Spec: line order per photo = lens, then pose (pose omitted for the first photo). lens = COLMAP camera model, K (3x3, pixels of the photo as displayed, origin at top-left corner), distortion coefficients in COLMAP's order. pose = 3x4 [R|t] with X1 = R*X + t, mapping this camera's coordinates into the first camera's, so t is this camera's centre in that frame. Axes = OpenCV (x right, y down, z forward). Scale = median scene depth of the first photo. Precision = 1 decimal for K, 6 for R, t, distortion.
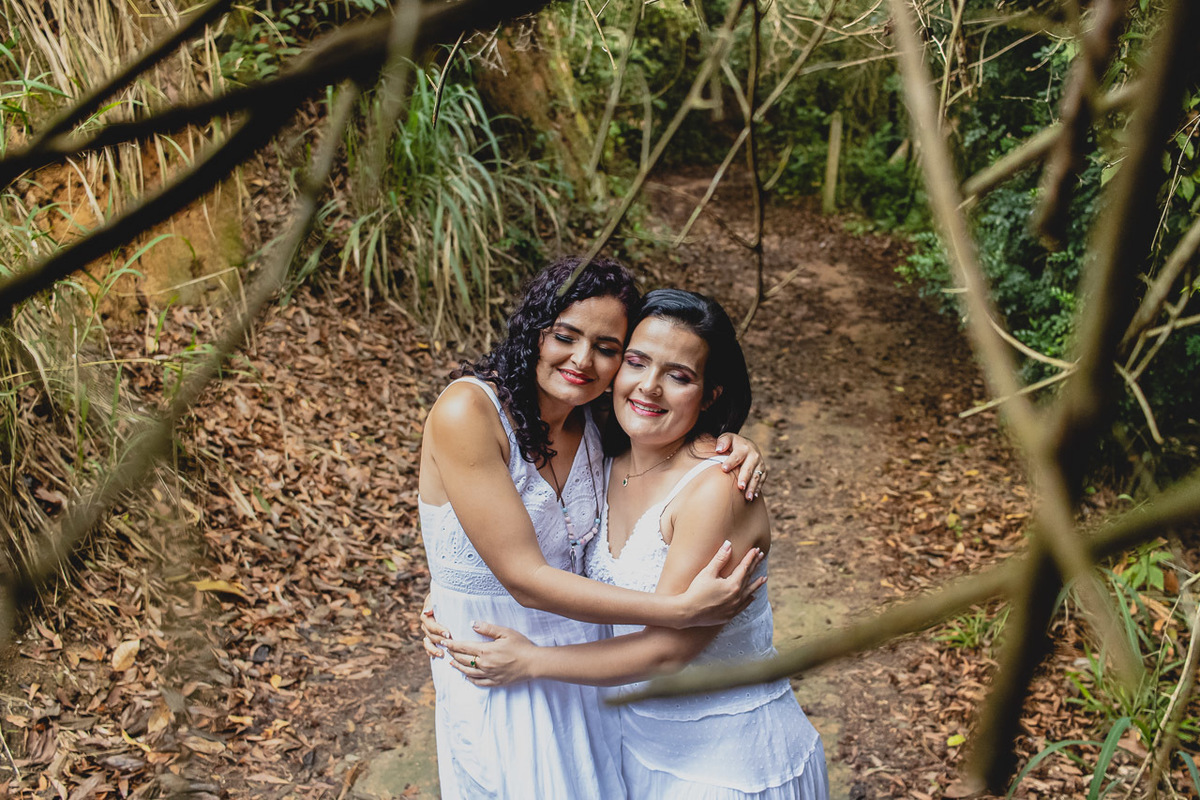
lens RADIAL K [[1337.1, 0, 606.7], [0, 1337.1, 405.1], [0, 0, 1]] dist [-0.074471, 0.000000]
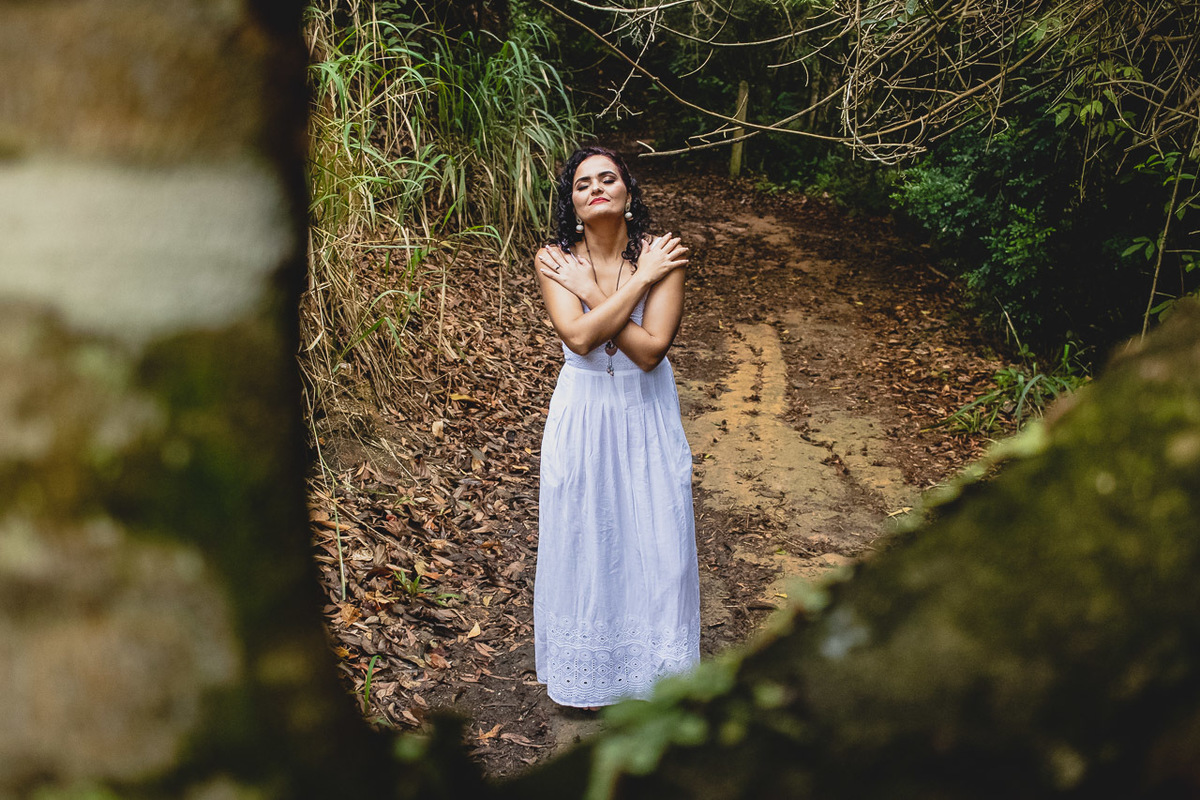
lens RADIAL K [[1337.1, 0, 550.4], [0, 1337.1, 410.3], [0, 0, 1]] dist [-0.074471, 0.000000]
pose [[0.998512, -0.005492, 0.054249, -0.205102], [0.004123, 0.999671, 0.025317, 0.083411], [-0.054370, -0.025056, 0.998206, -0.342123]]
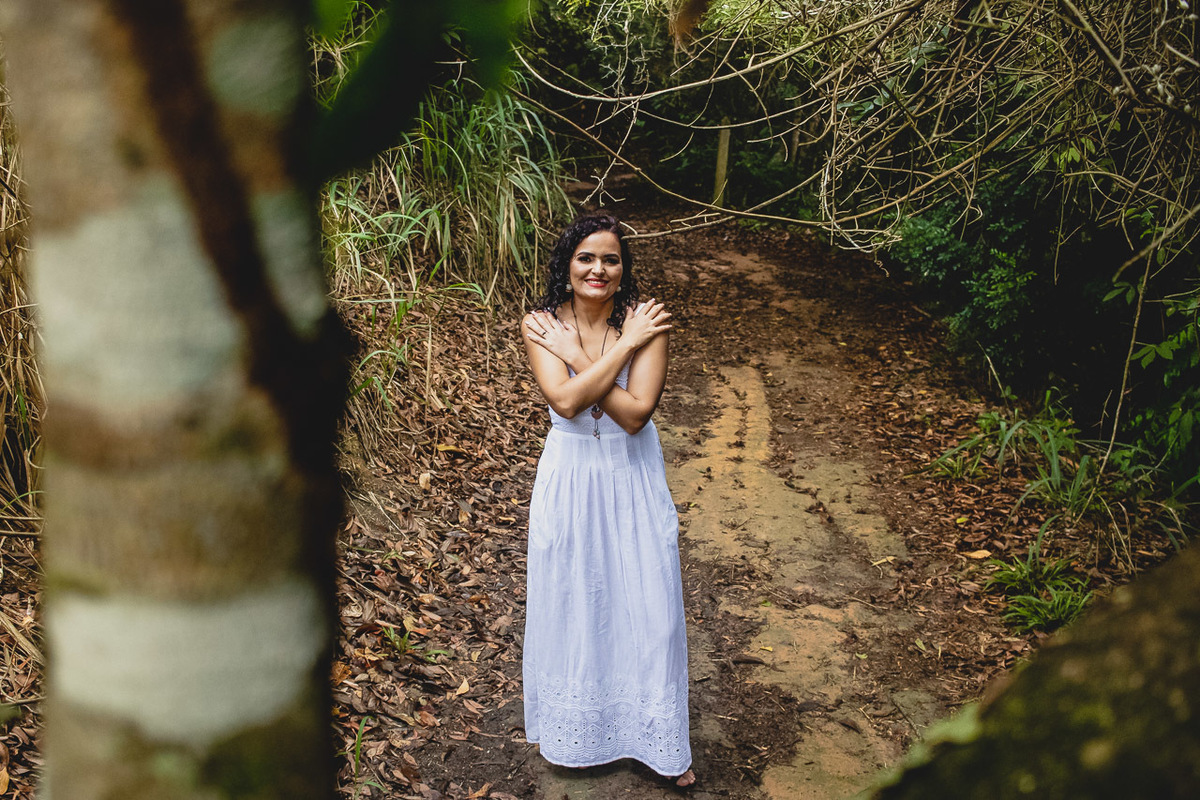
lens RADIAL K [[1337.1, 0, 528.9], [0, 1337.1, 422.8], [0, 0, 1]] dist [-0.074471, 0.000000]
pose [[0.998696, -0.012810, 0.049418, -0.205793], [0.012345, 0.999877, 0.009688, 0.069853], [-0.049536, -0.009065, 0.998731, -0.350346]]
